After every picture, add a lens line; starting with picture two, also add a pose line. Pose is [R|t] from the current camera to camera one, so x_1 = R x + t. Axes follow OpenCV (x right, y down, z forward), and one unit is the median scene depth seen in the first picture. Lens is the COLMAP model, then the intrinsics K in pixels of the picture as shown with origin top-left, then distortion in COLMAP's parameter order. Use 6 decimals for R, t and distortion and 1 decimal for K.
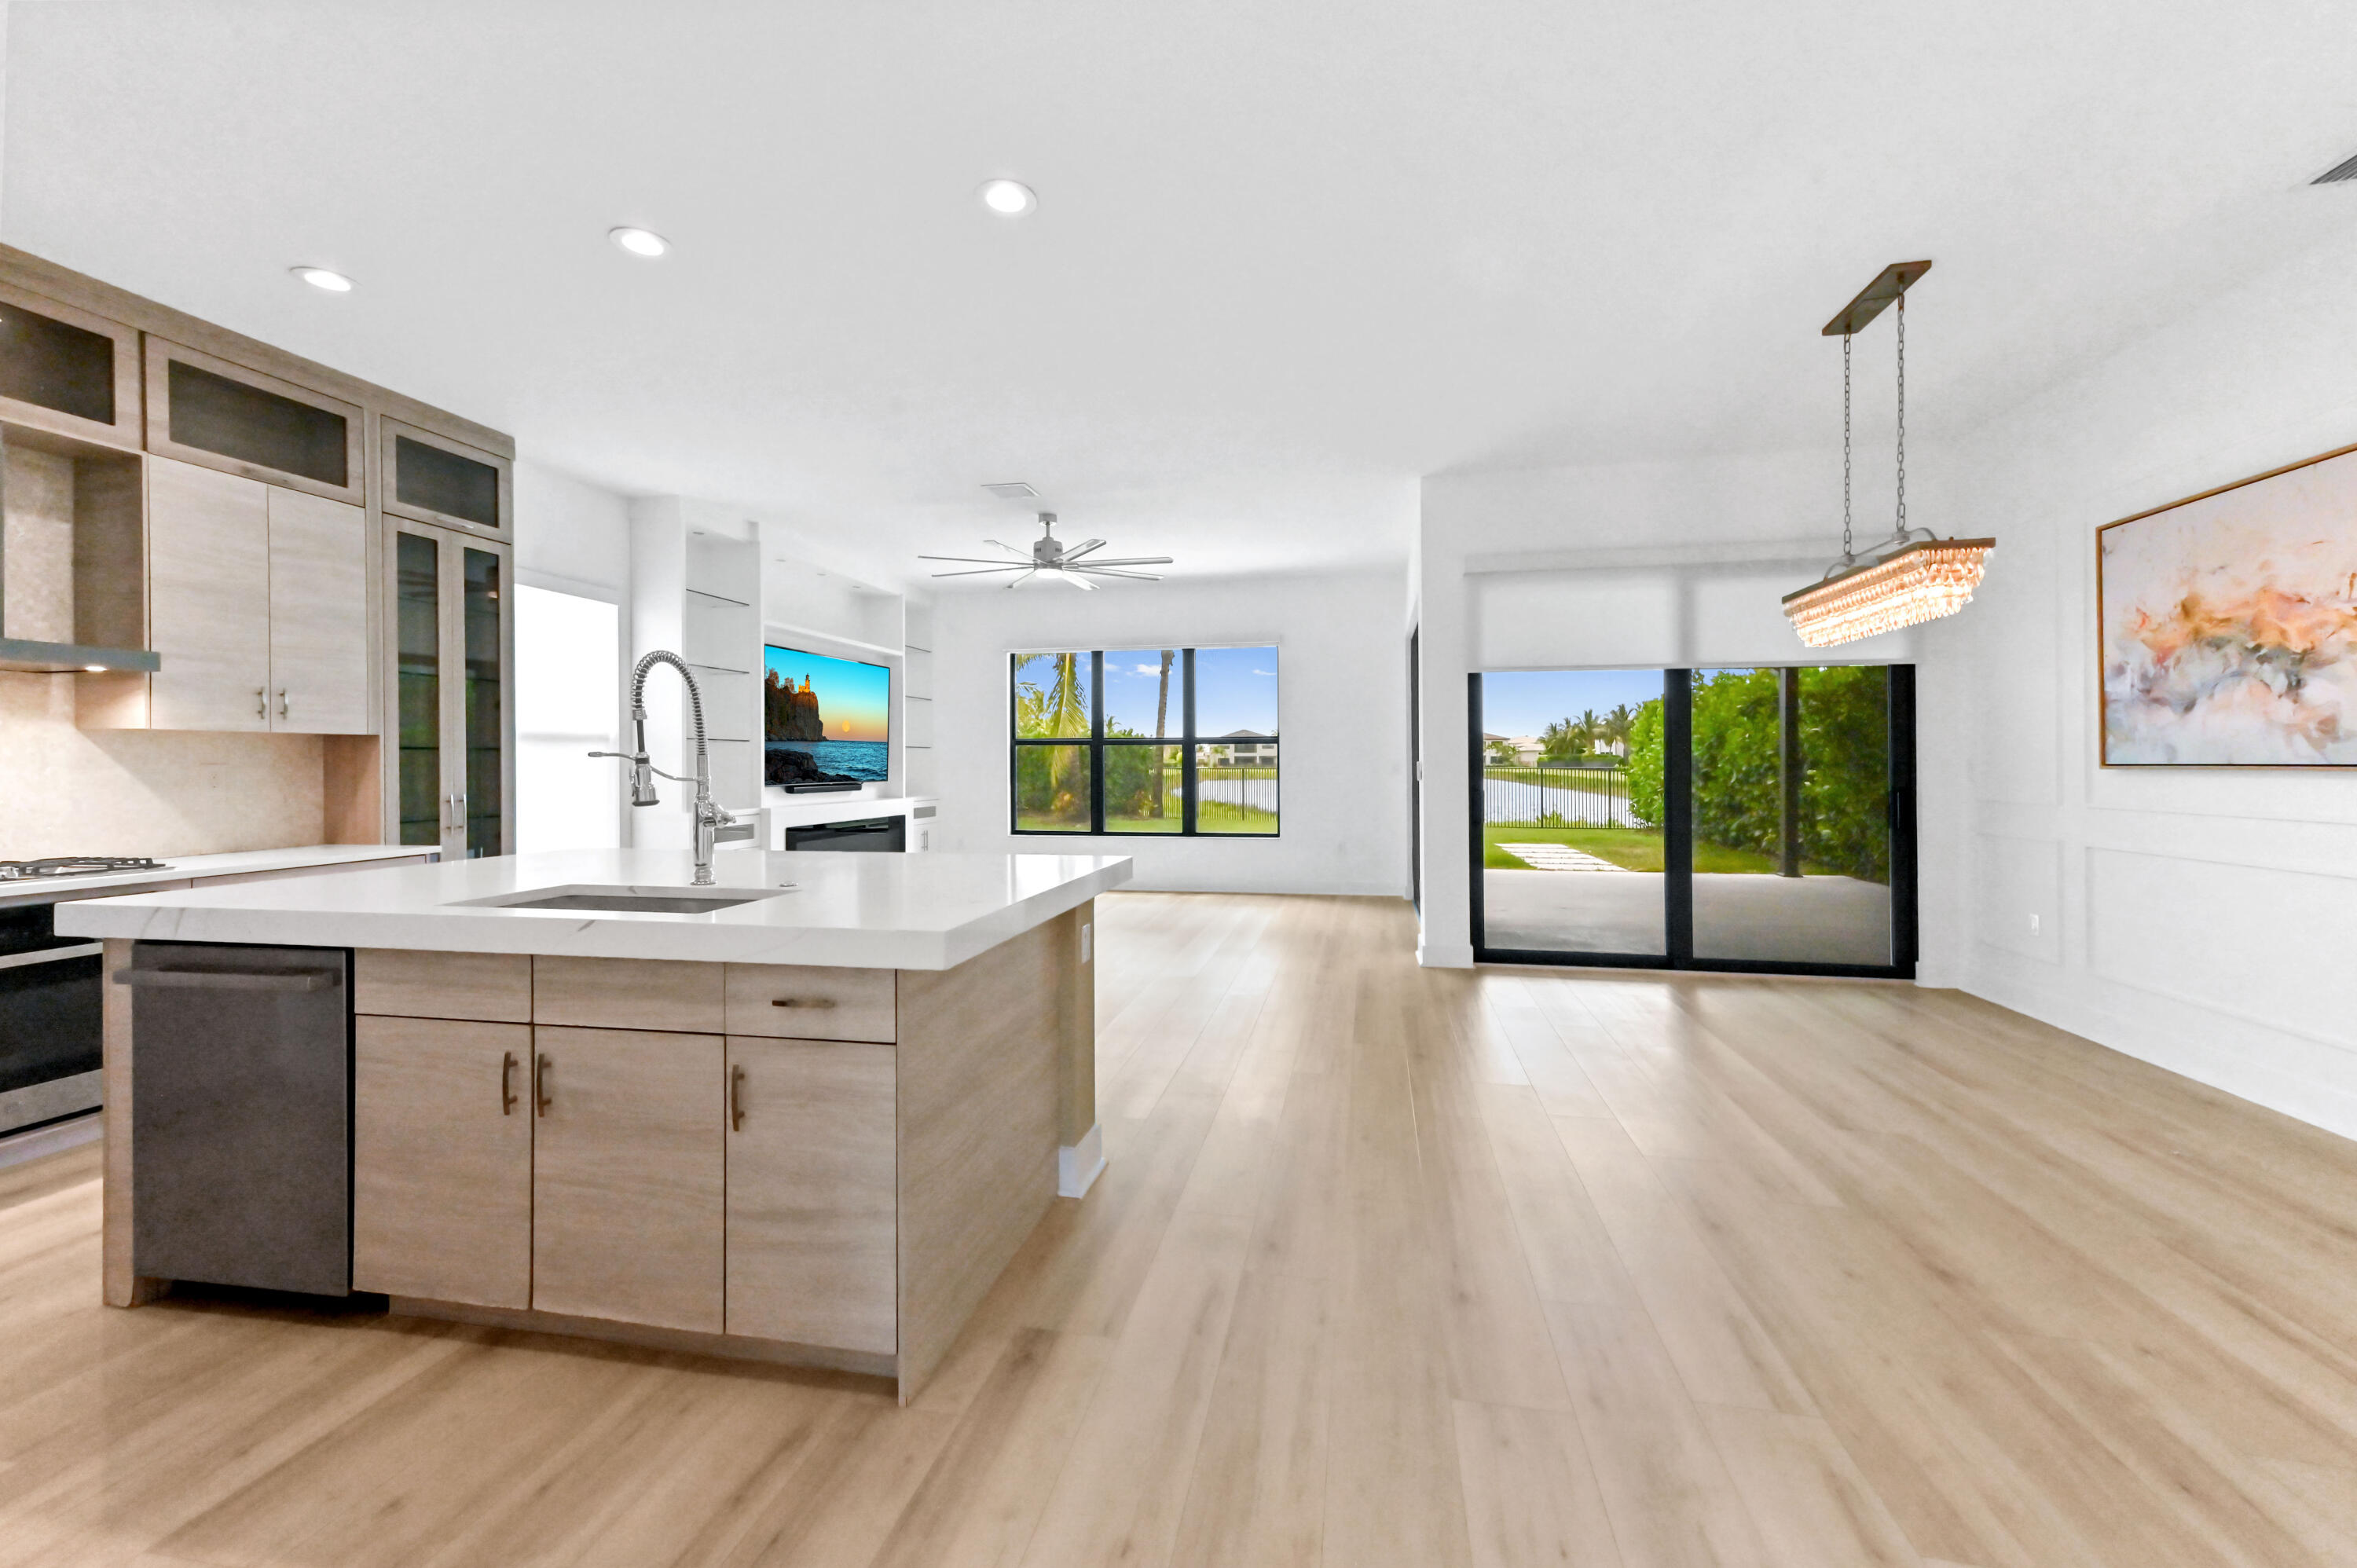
lens RADIAL K [[935.4, 0, 1181.2], [0, 935.4, 774.7], [0, 0, 1]] dist [0.008673, 0.001170]
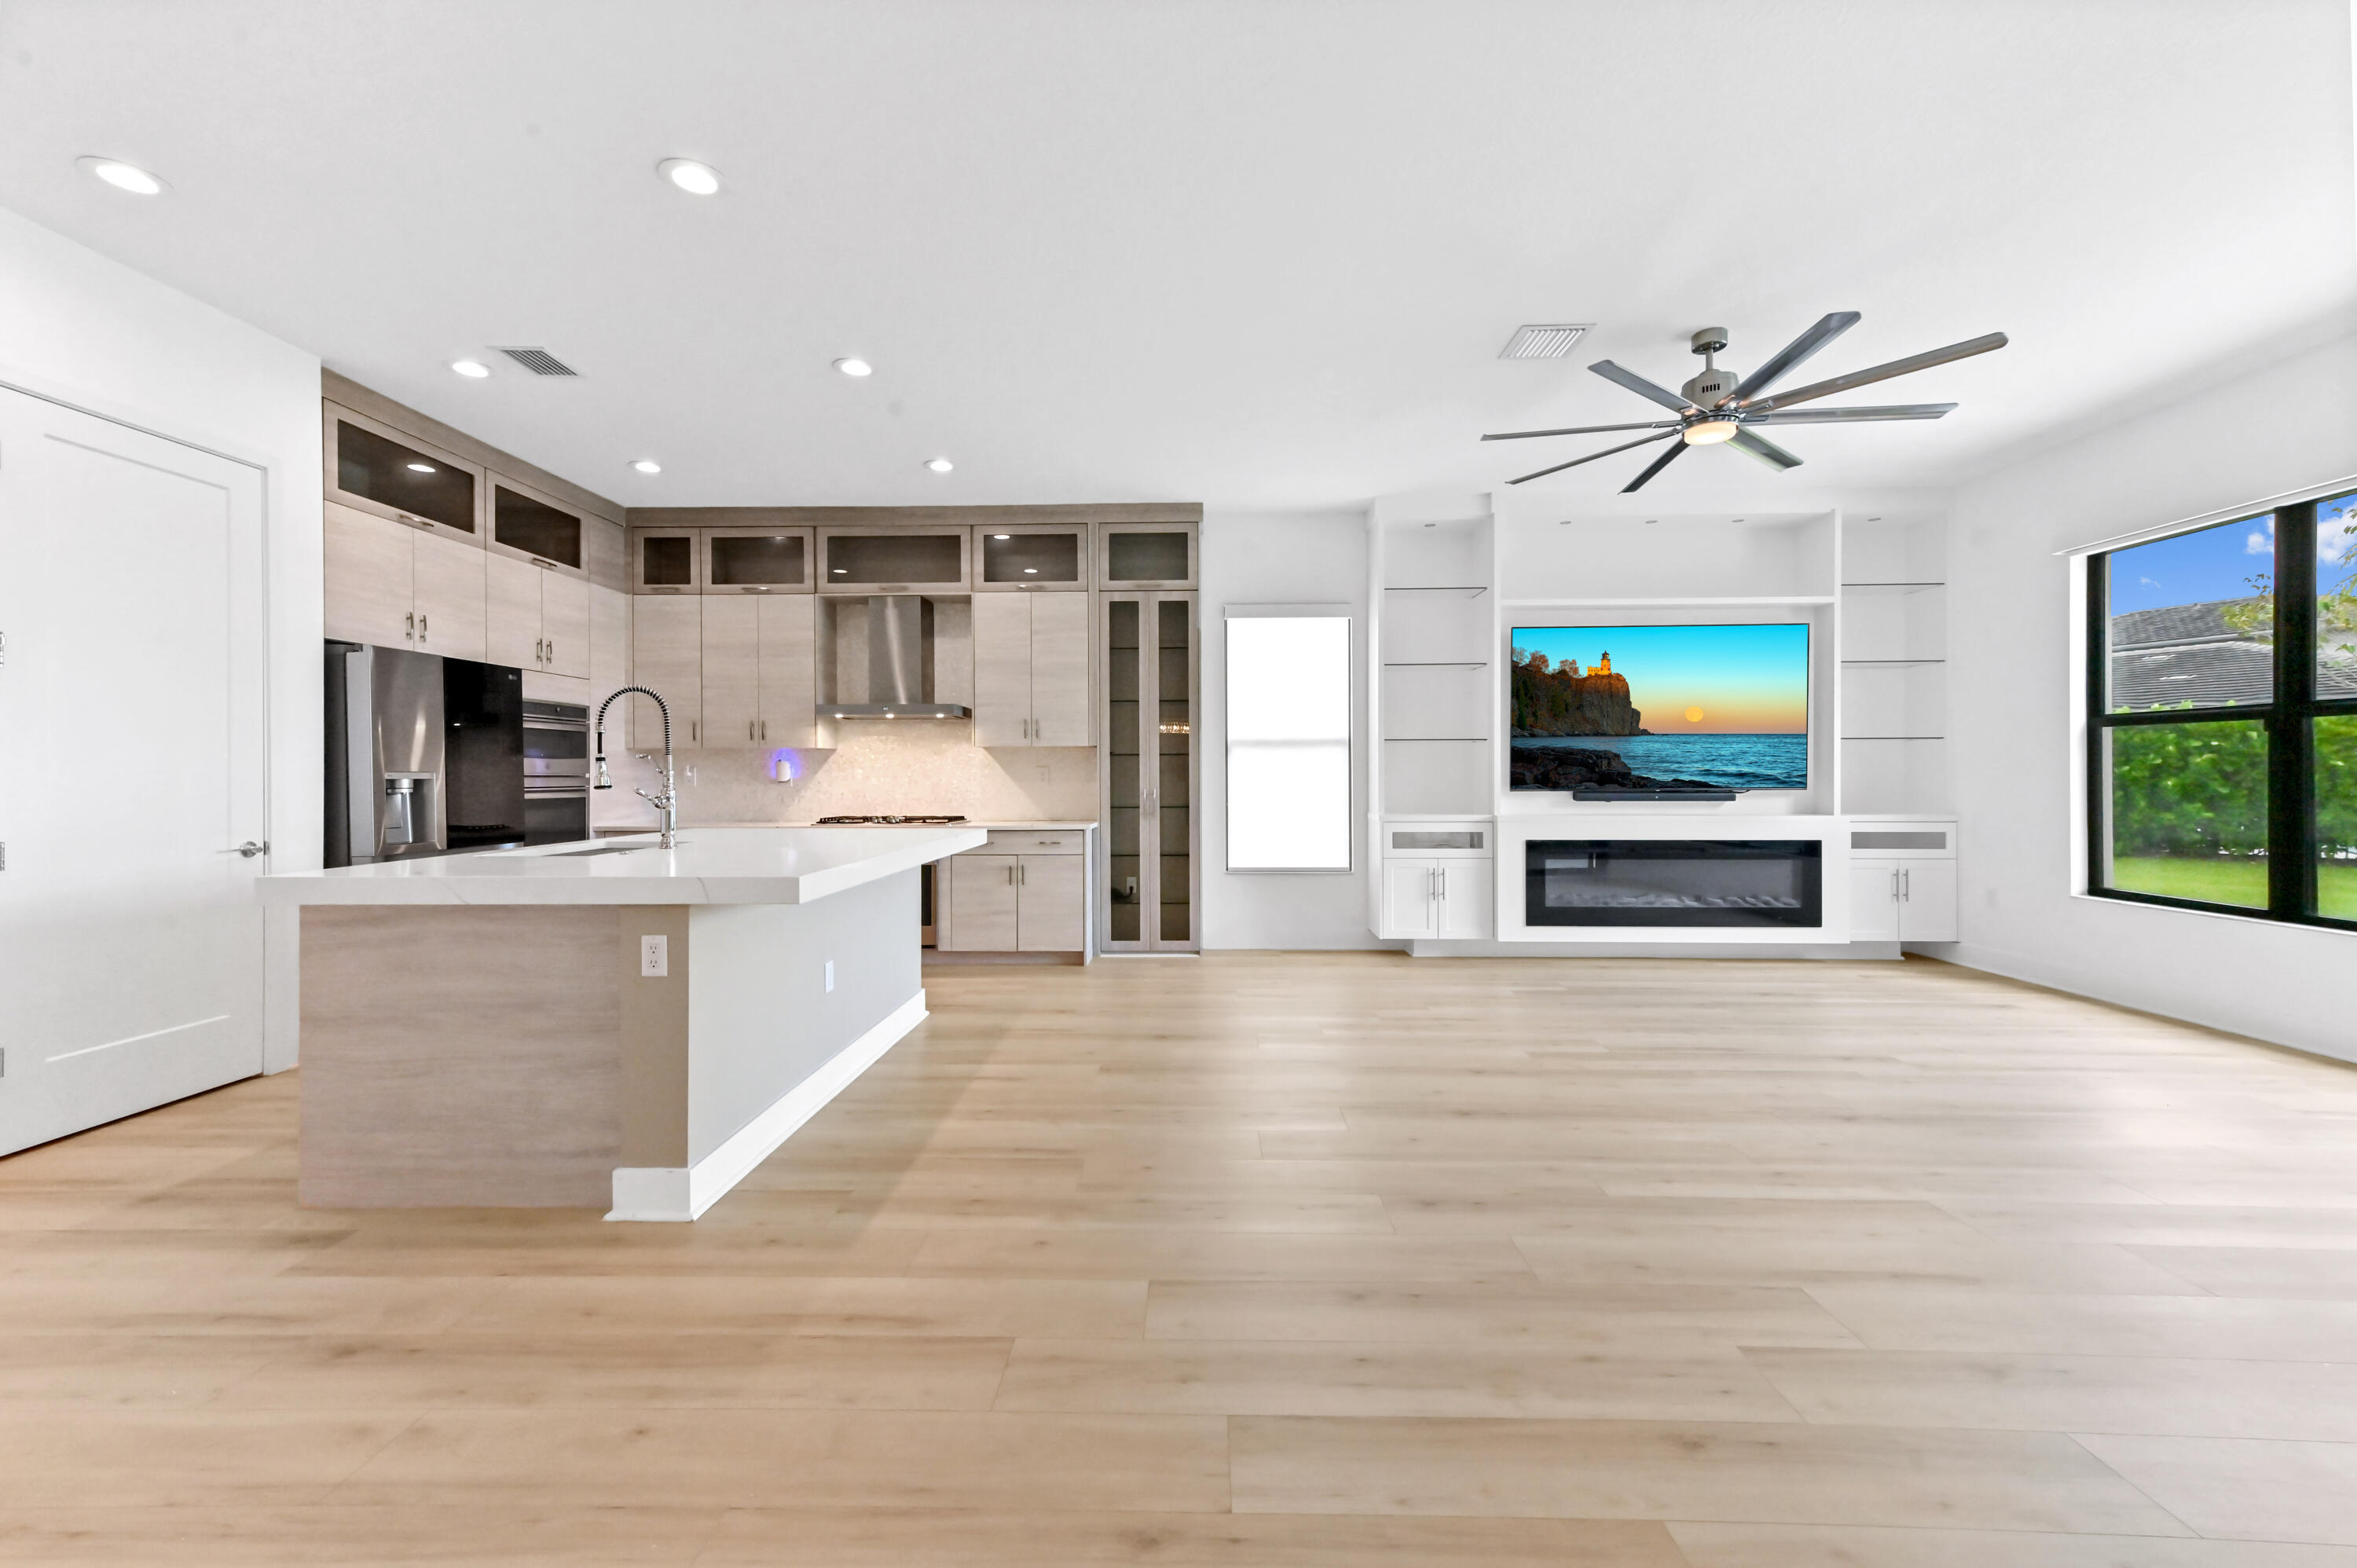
lens RADIAL K [[935.4, 0, 1179.1], [0, 935.4, 773.6], [0, 0, 1]] dist [0.008673, 0.001170]
pose [[0.172505, 0.002512, -0.985005, 0.500371], [-0.008406, 0.999964, 0.001078, -0.002347], [0.984973, 0.008094, 0.172520, 0.759590]]
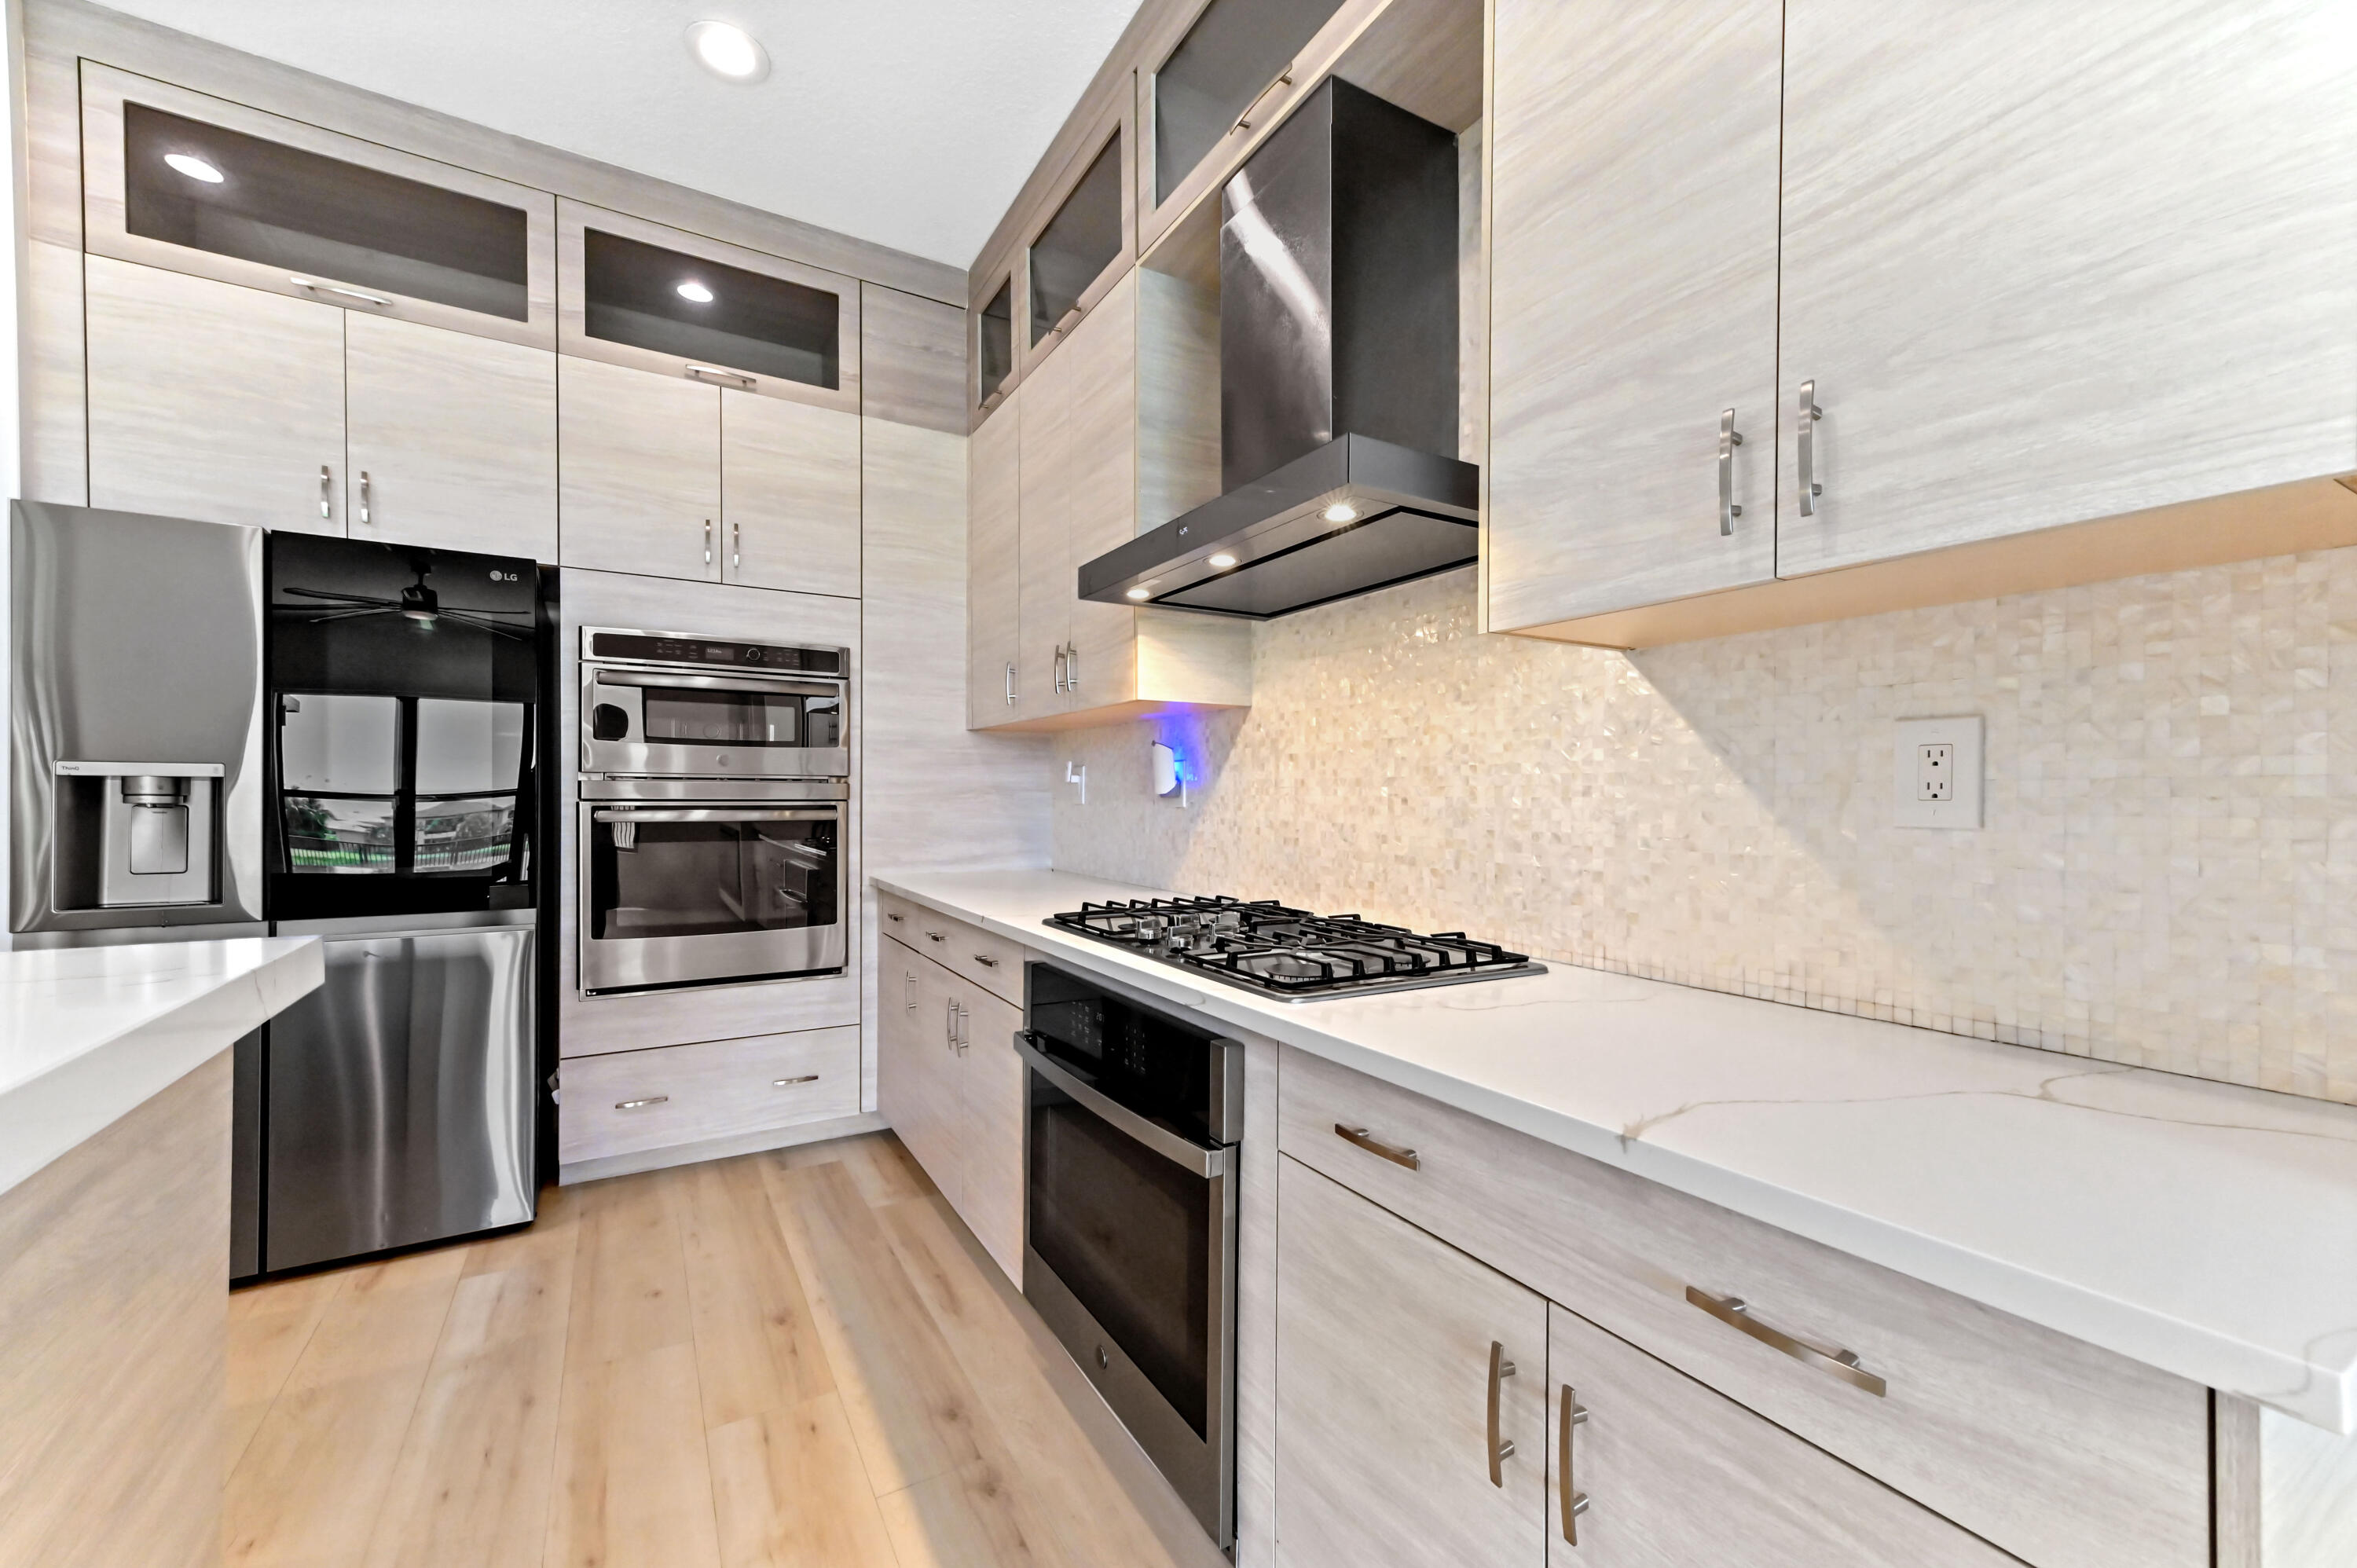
lens RADIAL K [[935.4, 0, 1177.4], [0, 935.4, 808.0], [0, 0, 1]] dist [0.008673, 0.001170]
pose [[-0.750161, 0.008143, -0.661205, -0.531792], [-0.010799, 0.999640, 0.024563, 0.009026], [0.661167, 0.025567, -0.749803, 0.844975]]
